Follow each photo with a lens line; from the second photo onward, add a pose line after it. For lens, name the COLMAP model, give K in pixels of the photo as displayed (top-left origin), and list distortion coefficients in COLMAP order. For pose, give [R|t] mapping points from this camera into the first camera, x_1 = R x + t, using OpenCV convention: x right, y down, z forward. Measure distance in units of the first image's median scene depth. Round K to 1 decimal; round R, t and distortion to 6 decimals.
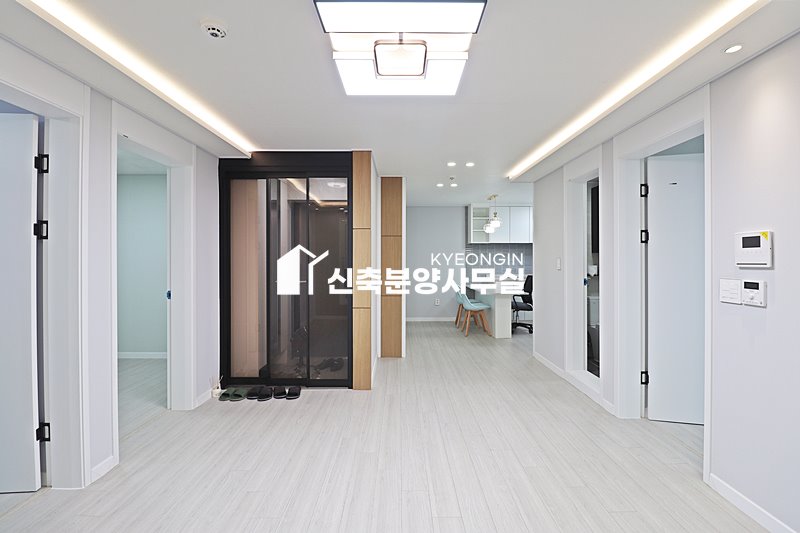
lens RADIAL K [[370.6, 0, 402.5], [0, 370.6, 257.9], [0, 0, 1]] dist [-0.003226, -0.010218]
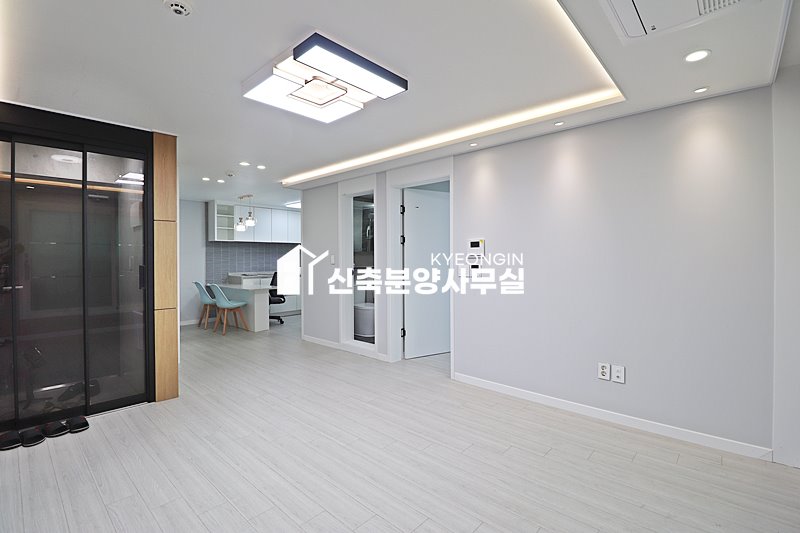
lens RADIAL K [[367.3, 0, 401.0], [0, 367.3, 259.5], [0, 0, 1]] dist [-0.000746, -0.011634]
pose [[0.684044, -0.005859, 0.729417, -0.409976], [0.003195, 0.999982, 0.005037, 0.013579], [-0.729433, -0.001115, 0.684051, -0.028653]]
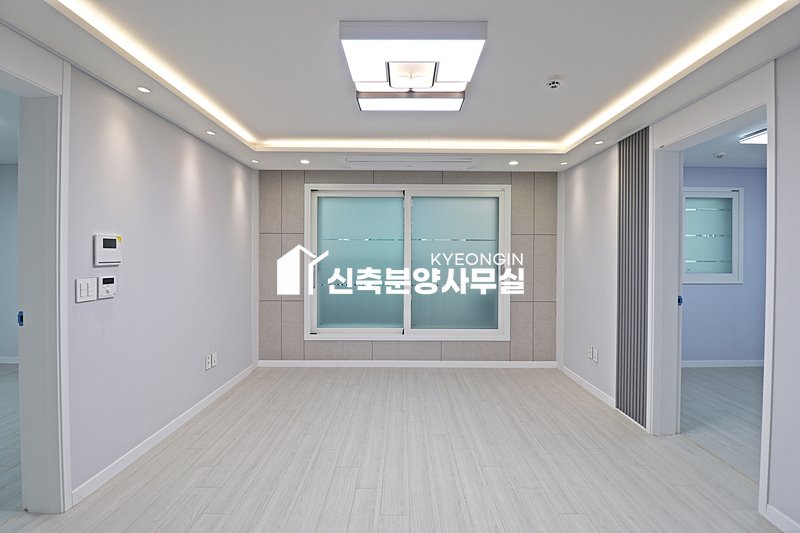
lens RADIAL K [[370.6, 0, 402.5], [0, 370.6, 257.9], [0, 0, 1]] dist [-0.003226, -0.010218]
pose [[-0.999940, -0.002667, 0.010604, 0.004609], [-0.002683, 0.999995, -0.001502, 0.001010], [-0.010600, -0.001530, -0.999943, 1.185859]]
